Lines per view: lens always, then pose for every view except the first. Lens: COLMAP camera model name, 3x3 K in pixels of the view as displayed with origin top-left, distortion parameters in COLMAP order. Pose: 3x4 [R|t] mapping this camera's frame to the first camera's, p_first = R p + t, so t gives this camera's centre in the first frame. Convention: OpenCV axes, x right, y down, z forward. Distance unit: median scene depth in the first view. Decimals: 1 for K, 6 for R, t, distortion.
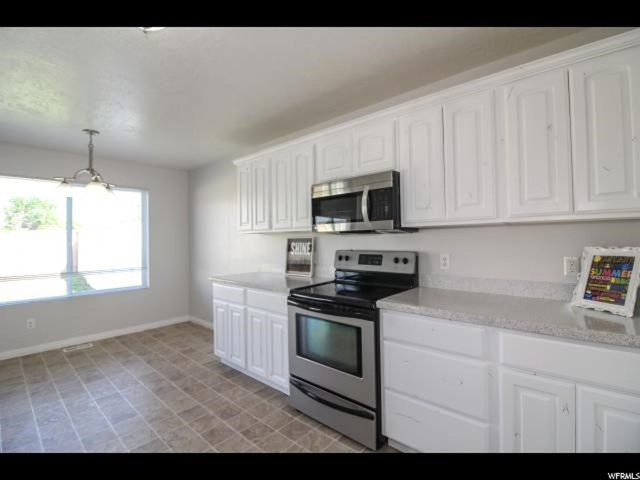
lens RADIAL K [[300.7, 0, 323.7], [0, 300.7, 239.1], [0, 0, 1]] dist [-0.002106, -0.000902]
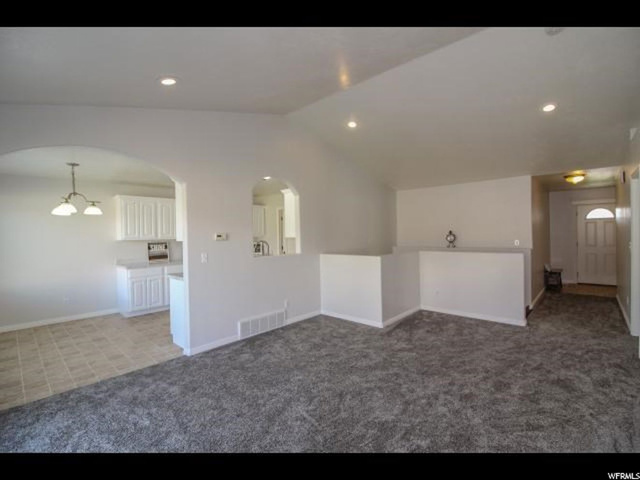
lens RADIAL K [[300.7, 0, 323.7], [0, 300.7, 239.1], [0, 0, 1]] dist [-0.002106, -0.000902]
pose [[0.005350, -0.004170, 0.999977, -2.234328], [0.021789, 0.999754, 0.004052, -0.010641], [-0.999748, 0.021767, 0.005440, -0.118974]]
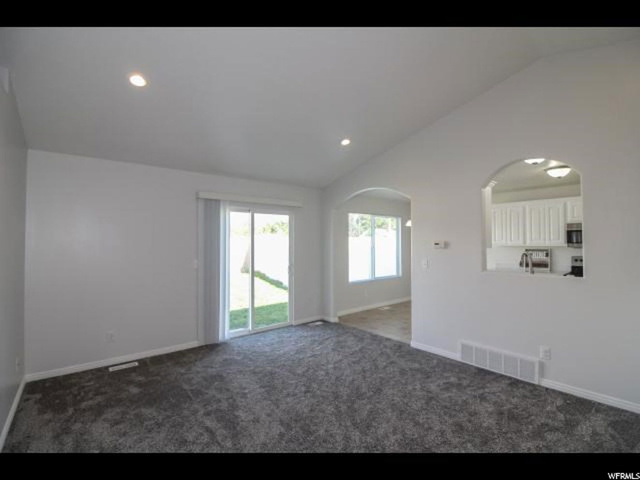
lens RADIAL K [[300.7, 0, 323.7], [0, 300.7, 239.1], [0, 0, 1]] dist [-0.002106, -0.000902]
pose [[0.988810, 0.008998, -0.148907, -1.175374], [-0.010991, 0.999861, -0.012567, -0.029336], [0.148774, 0.014063, 0.988771, -1.071604]]
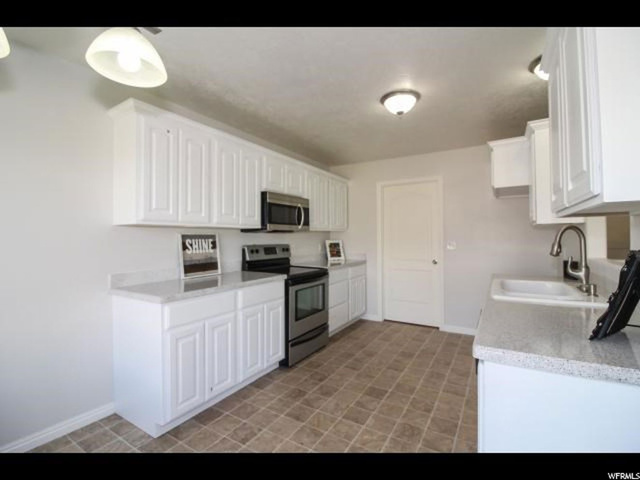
lens RADIAL K [[300.7, 0, 323.7], [0, 300.7, 239.1], [0, 0, 1]] dist [-0.002106, -0.000902]
pose [[-0.188815, 0.011918, 0.981940, -1.112277], [0.008955, 0.999906, -0.010414, 0.025552], [-0.981972, 0.006827, -0.188904, 0.875334]]
